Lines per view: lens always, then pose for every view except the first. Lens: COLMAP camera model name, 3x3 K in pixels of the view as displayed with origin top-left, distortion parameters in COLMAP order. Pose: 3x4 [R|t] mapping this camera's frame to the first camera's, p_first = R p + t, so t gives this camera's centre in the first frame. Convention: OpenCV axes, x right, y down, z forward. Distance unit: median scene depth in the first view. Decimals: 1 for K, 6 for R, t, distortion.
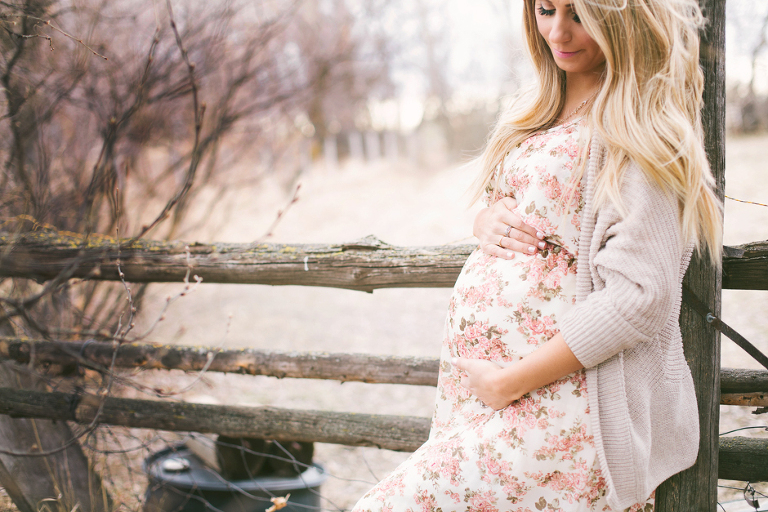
lens RADIAL K [[1060.1, 0, 384.0], [0, 1060.1, 256.0], [0, 0, 1]] dist [-0.122857, 0.021095]
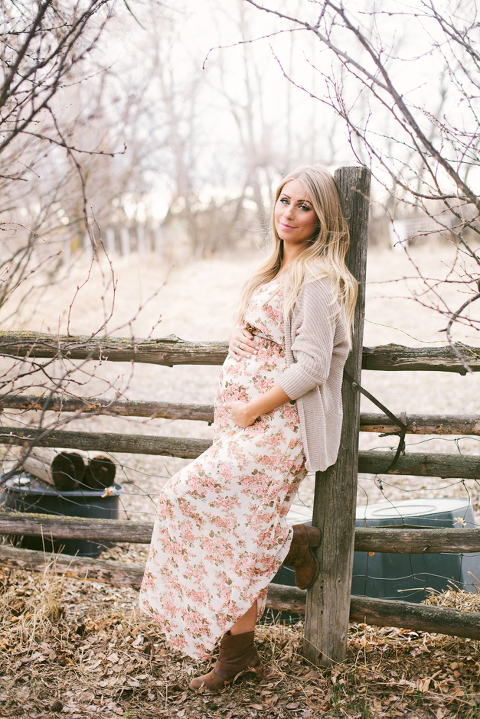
lens RADIAL K [[992.5, 0, 240.0], [0, 992.5, 359.5], [0, 0, 1]] dist [-0.122857, 0.021095]
pose [[0.992947, 0.027492, 0.115328, -0.090834], [-0.029803, 0.999387, 0.018364, -0.011376], [-0.114752, -0.021672, 0.993158, -0.655368]]
